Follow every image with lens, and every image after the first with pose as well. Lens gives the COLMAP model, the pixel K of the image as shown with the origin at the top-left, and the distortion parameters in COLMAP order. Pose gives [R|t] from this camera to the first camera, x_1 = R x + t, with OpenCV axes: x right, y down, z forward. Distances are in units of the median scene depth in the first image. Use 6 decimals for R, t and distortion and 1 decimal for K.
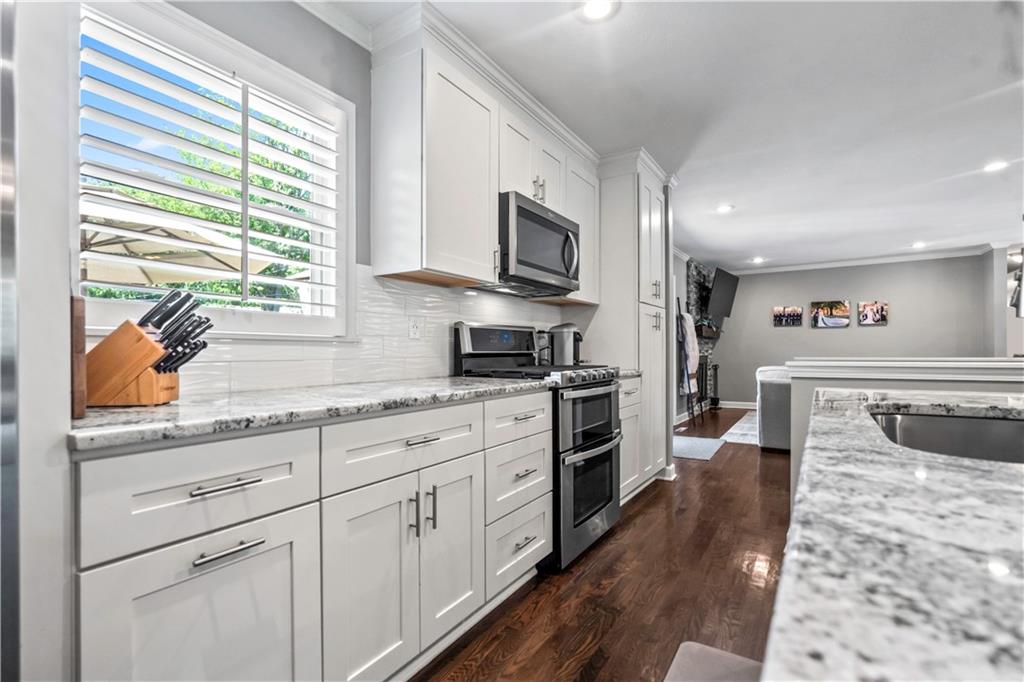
lens RADIAL K [[468.3, 0, 512.0], [0, 468.3, 348.7], [0, 0, 1]] dist [0.000859, -0.000165]
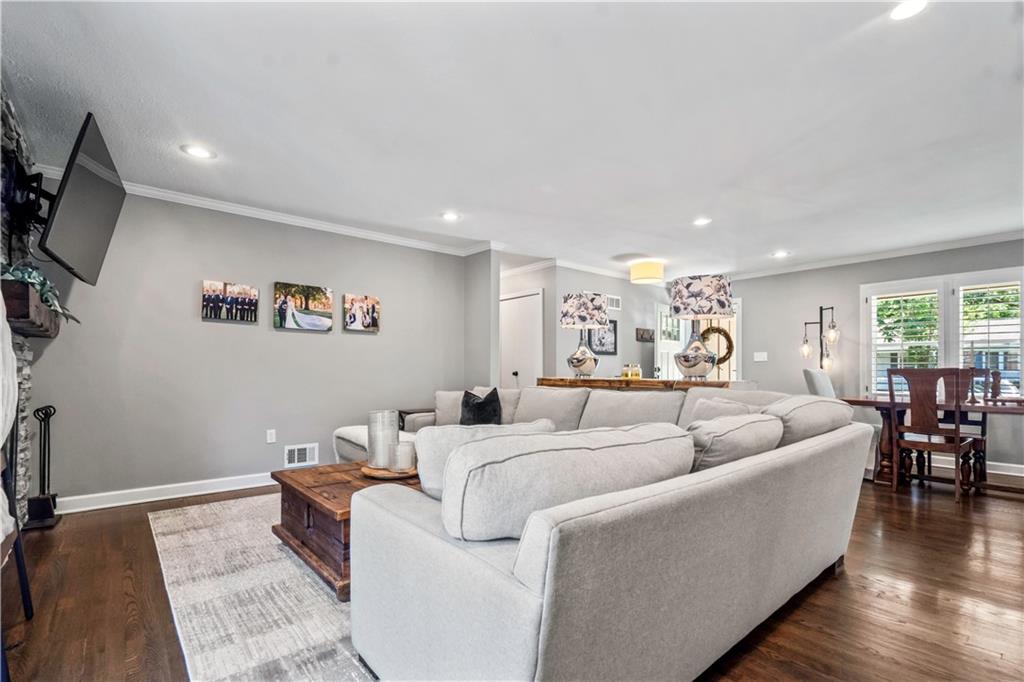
lens RADIAL K [[468.3, 0, 507.0], [0, 468.3, 370.2], [0, 0, 1]] dist [0.000859, -0.000165]
pose [[0.281549, 0.007686, 0.959516, 0.198697], [-0.011329, 0.999925, -0.004686, 0.002957], [-0.959480, -0.009551, 0.281615, 0.600769]]
